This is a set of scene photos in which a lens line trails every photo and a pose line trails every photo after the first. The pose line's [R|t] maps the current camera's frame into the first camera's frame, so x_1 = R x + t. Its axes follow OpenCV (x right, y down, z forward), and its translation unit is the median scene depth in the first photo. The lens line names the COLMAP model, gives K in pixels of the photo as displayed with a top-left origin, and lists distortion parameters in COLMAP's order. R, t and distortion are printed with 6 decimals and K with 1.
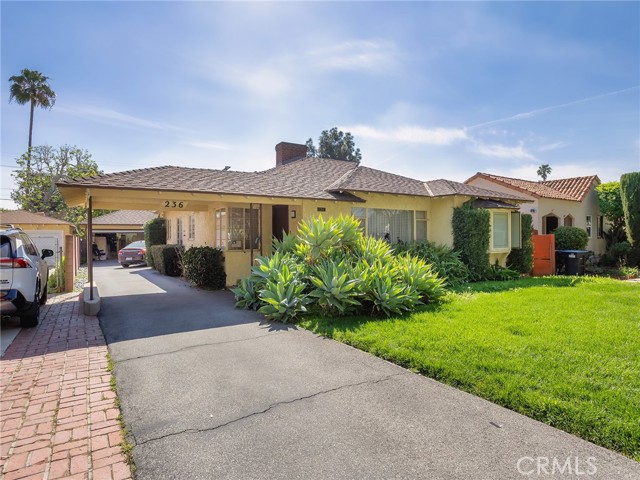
lens RADIAL K [[363.8, 0, 320.0], [0, 363.8, 240.0], [0, 0, 1]] dist [-0.037259, -0.000584]
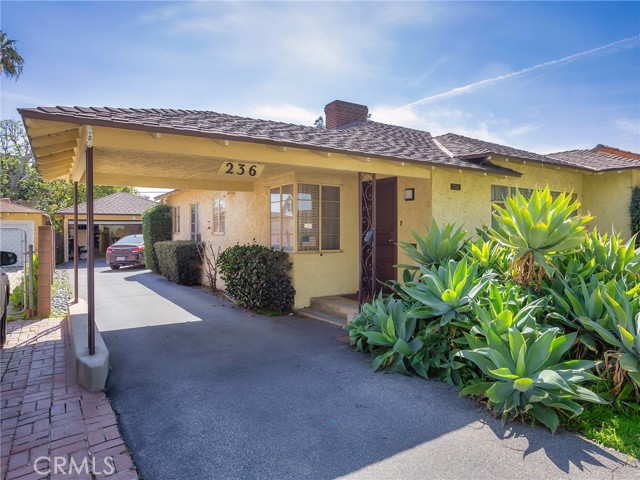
lens RADIAL K [[416.2, 0, 320.0], [0, 416.2, 240.0], [0, 0, 1]] dist [-0.023937, 0.002374]
pose [[0.999844, 0.006837, -0.016292, -0.133783], [-0.006641, 0.999905, 0.012038, -0.000595], [0.016373, -0.011928, 0.999795, 0.184800]]
